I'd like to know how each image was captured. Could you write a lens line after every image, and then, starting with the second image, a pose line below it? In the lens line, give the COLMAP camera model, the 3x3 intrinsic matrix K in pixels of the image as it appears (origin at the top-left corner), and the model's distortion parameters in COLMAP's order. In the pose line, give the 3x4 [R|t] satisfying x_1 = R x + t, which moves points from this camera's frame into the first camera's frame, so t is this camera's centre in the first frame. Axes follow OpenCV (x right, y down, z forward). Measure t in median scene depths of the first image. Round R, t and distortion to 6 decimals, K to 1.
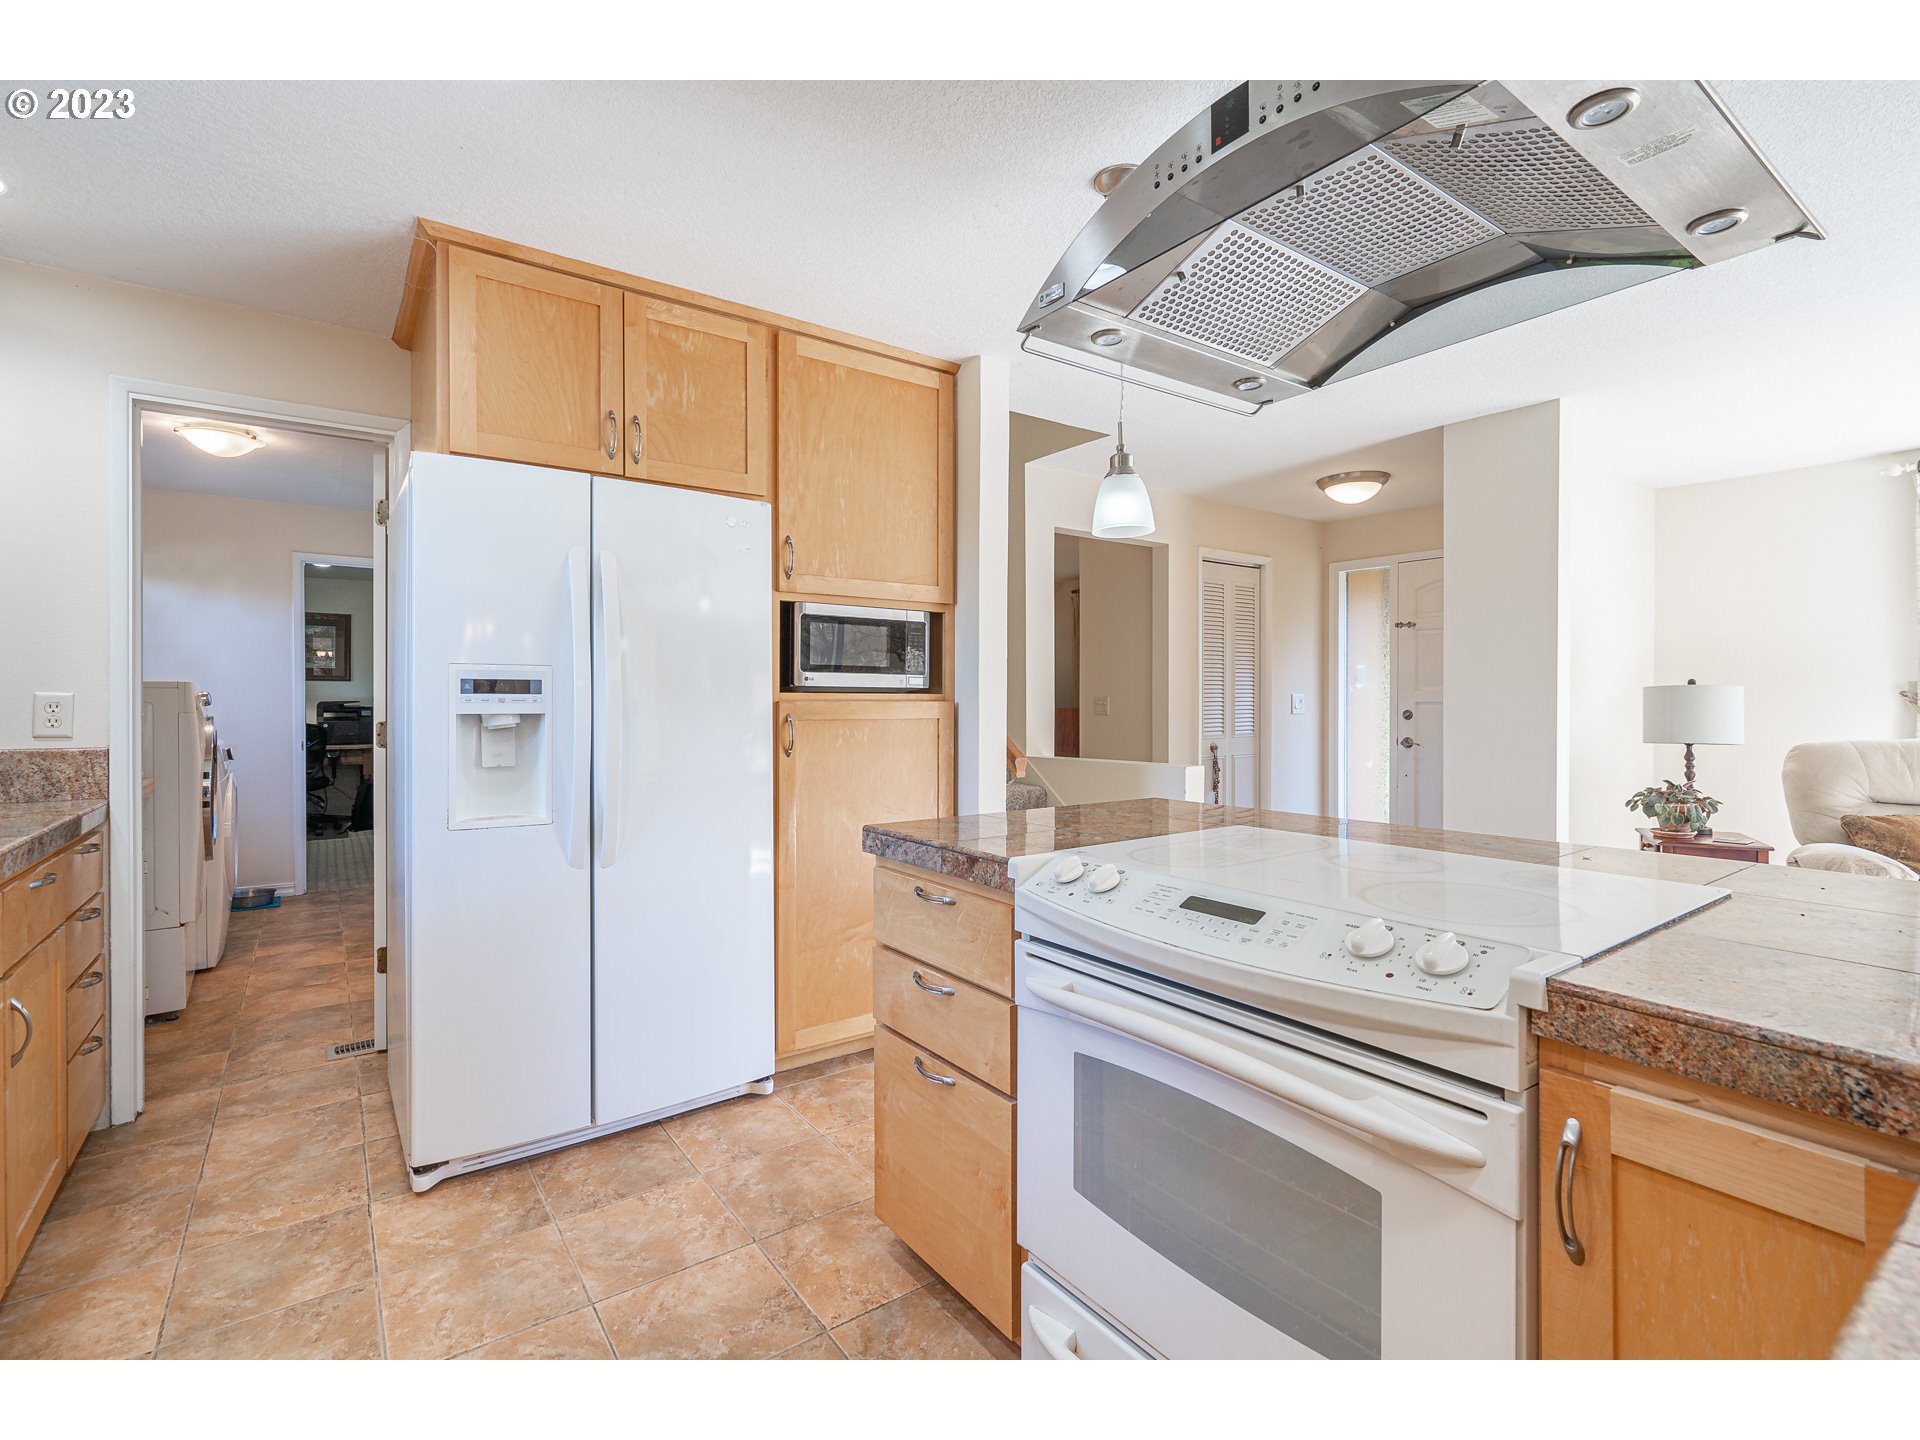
lens RADIAL K [[876.8, 0, 986.1], [0, 876.8, 702.2], [0, 0, 1]] dist [-0.004804, 0.000049]
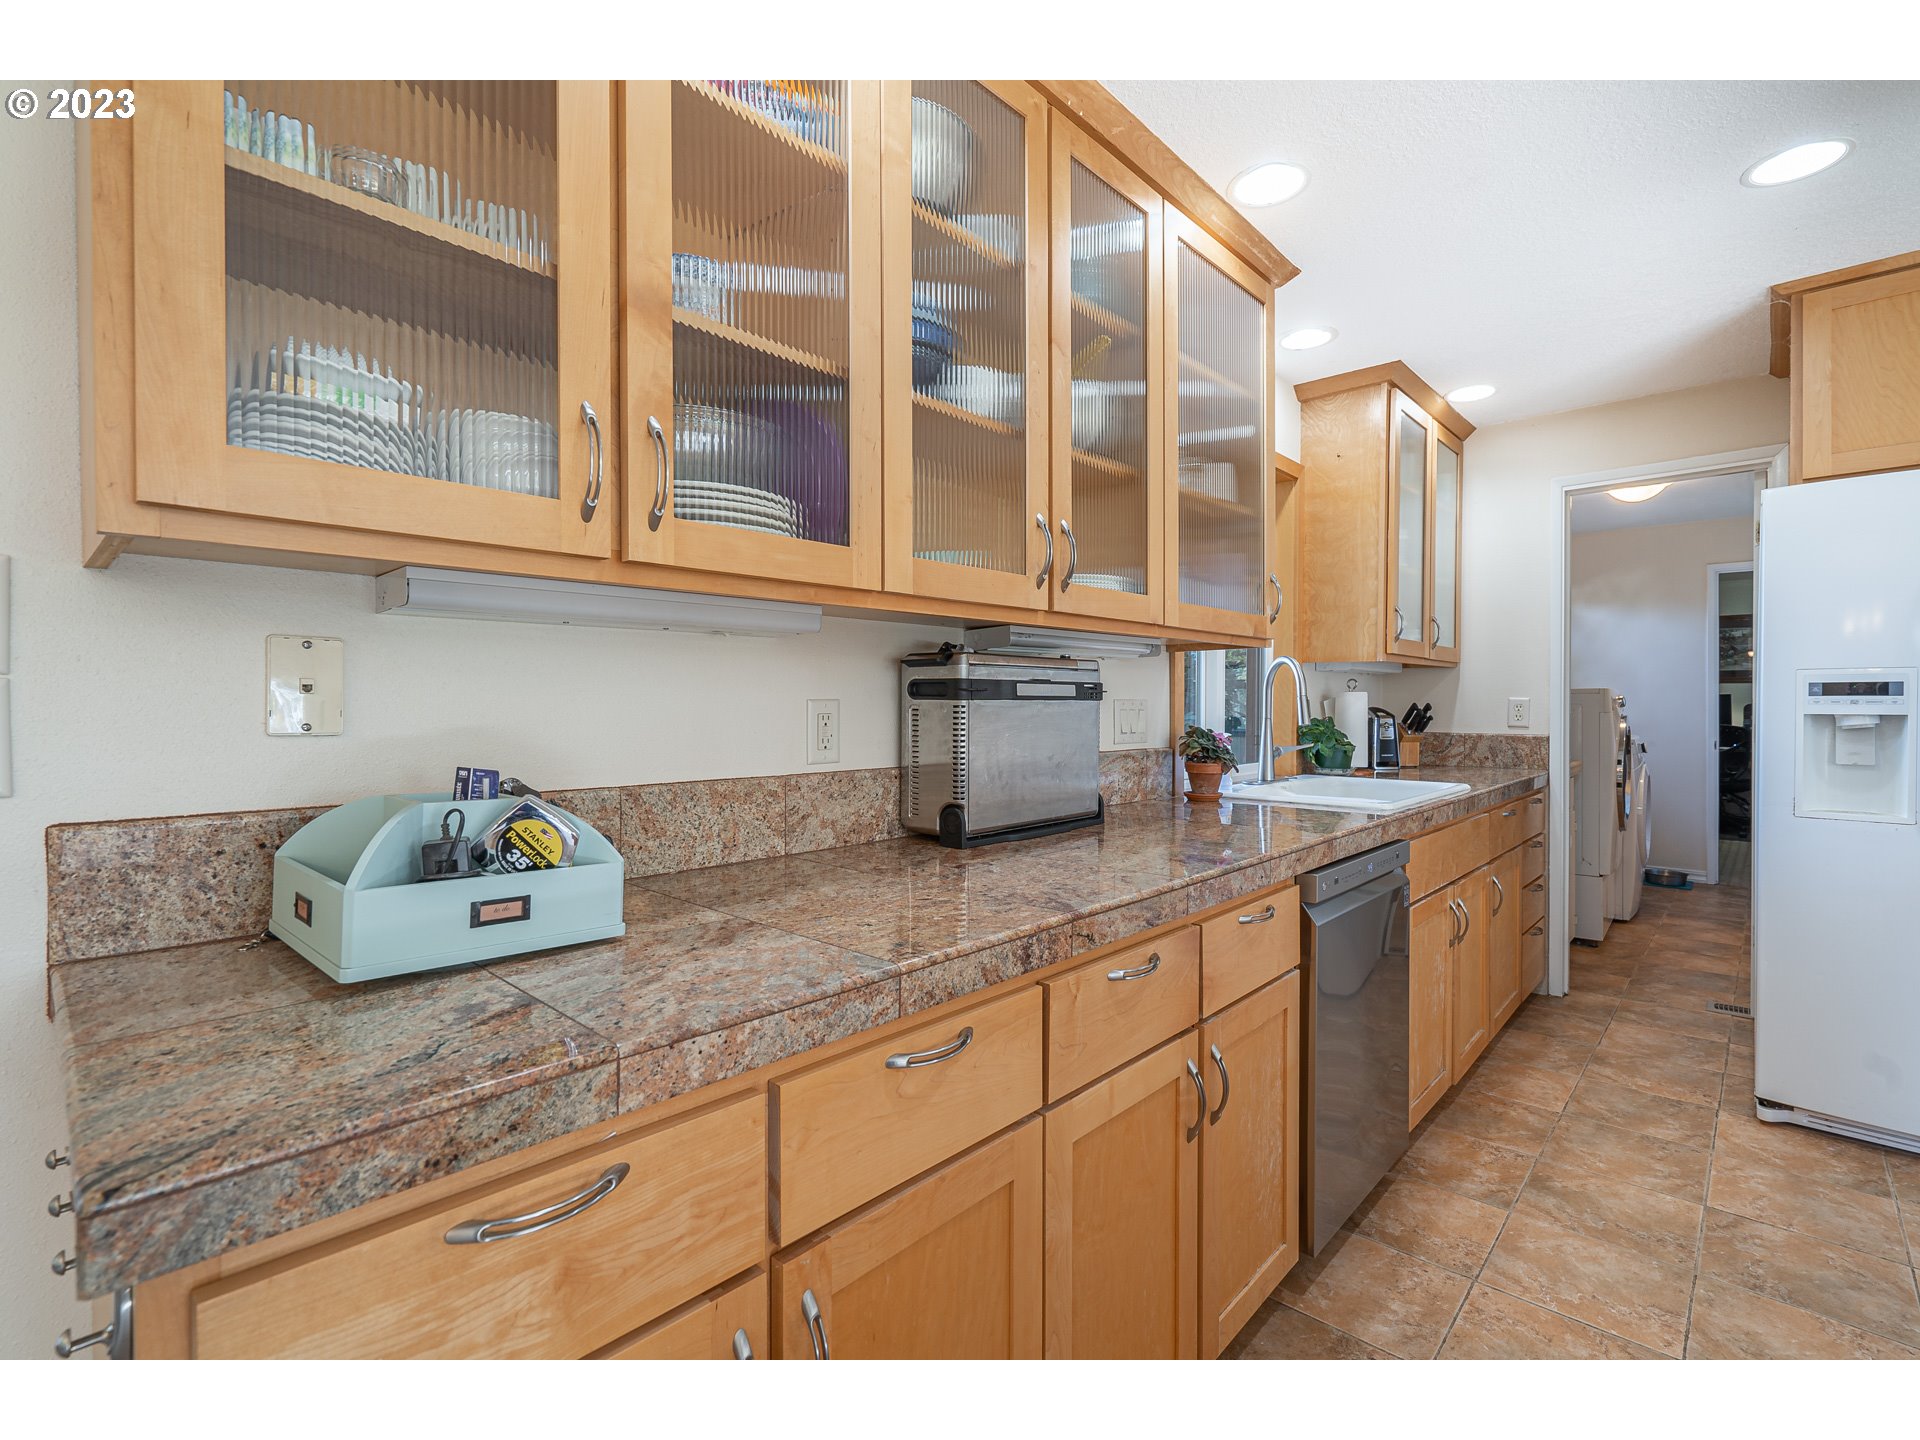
lens RADIAL K [[897.6, 0, 962.9], [0, 897.6, 713.2], [0, 0, 1]] dist [0.001177, 0.000330]
pose [[0.184621, 0.009125, -0.982767, 0.259873], [-0.000504, 0.999958, 0.009190, 0.001841], [0.982810, -0.001202, 0.184618, -0.216635]]
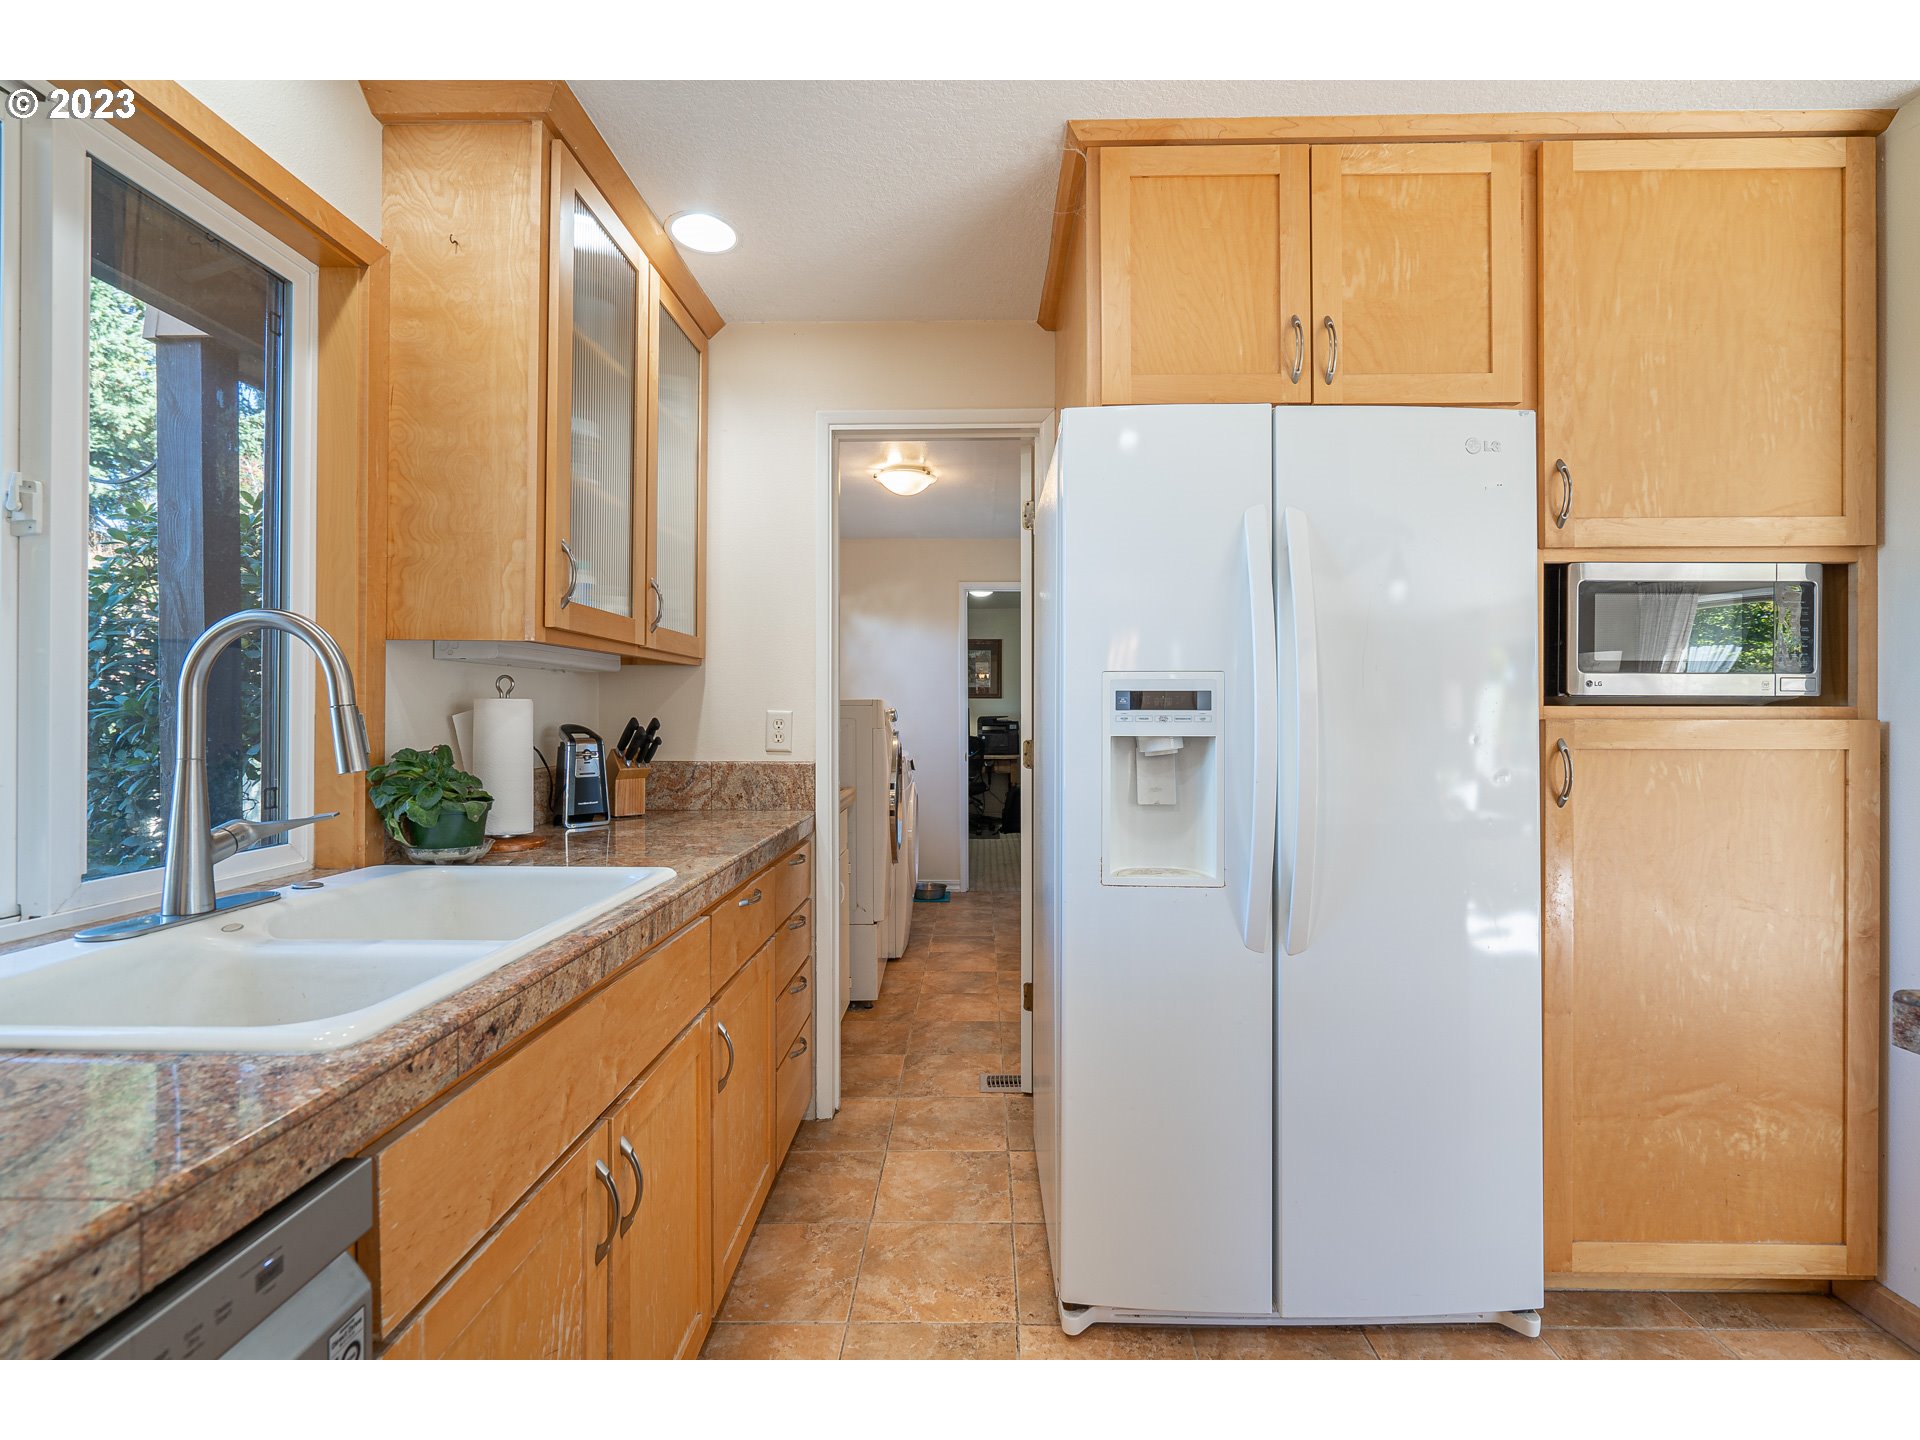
lens RADIAL K [[897.6, 0, 962.9], [0, 897.6, 713.2], [0, 0, 1]] dist [0.001177, 0.000330]
pose [[0.782856, -0.001729, -0.622200, -0.165283], [-0.000536, 0.999994, -0.003452, -0.003255], [0.622202, 0.003036, 0.782851, 0.229005]]
